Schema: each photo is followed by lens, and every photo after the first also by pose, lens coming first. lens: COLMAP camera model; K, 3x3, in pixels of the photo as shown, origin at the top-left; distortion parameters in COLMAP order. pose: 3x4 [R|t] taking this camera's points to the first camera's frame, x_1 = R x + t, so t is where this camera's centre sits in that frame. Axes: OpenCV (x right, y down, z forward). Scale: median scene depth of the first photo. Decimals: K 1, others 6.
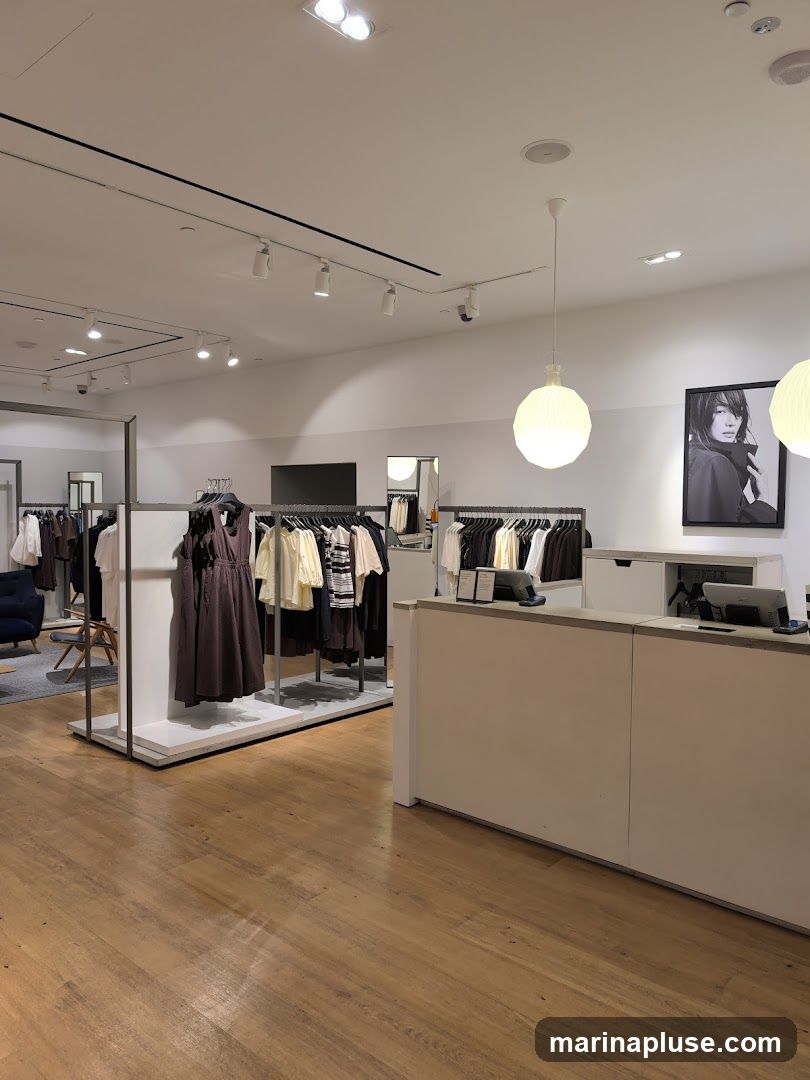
lens RADIAL K [[801.2, 0, 400.7], [0, 801.2, 542.3], [0, 0, 1]] dist [0.013301, 0.003431]
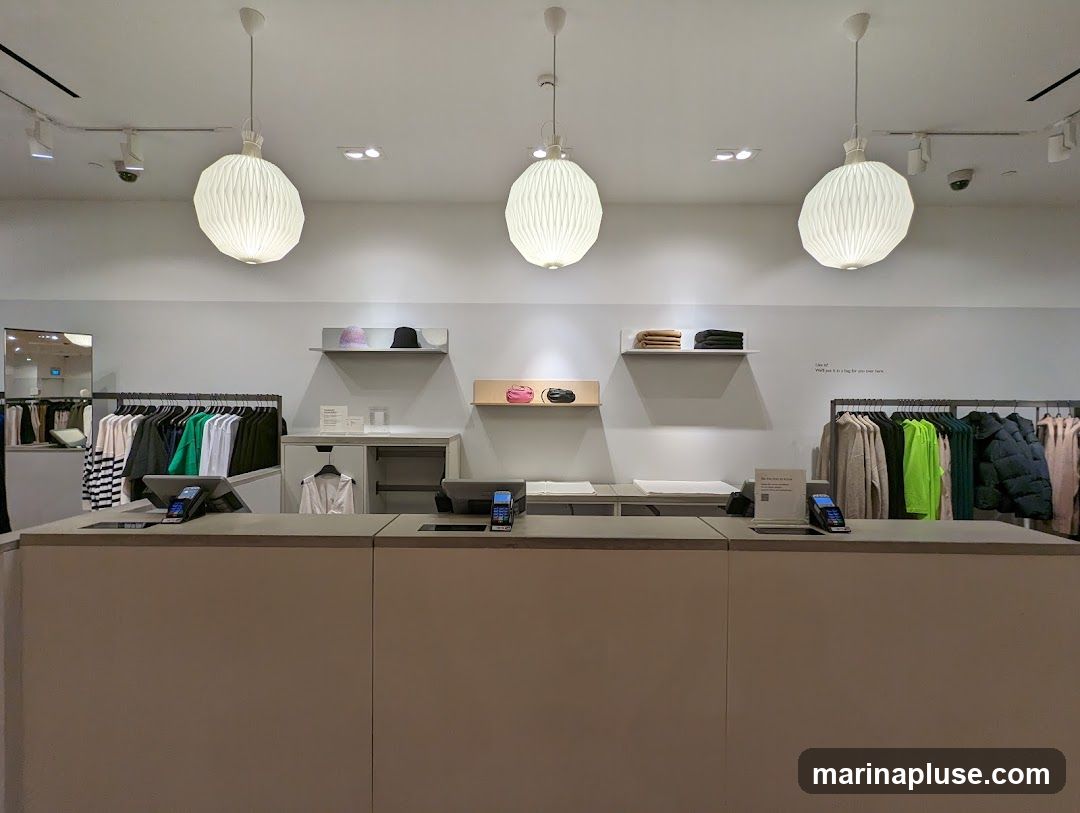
lens RADIAL K [[497.1, 0, 532.8], [0, 497.1, 410.1], [0, 0, 1]] dist [-0.000493, -0.000349]
pose [[0.741727, -0.013809, 0.670560, 0.047041], [0.026024, 0.999628, -0.008199, -0.010849], [-0.670197, 0.023532, 0.741810, 0.334302]]
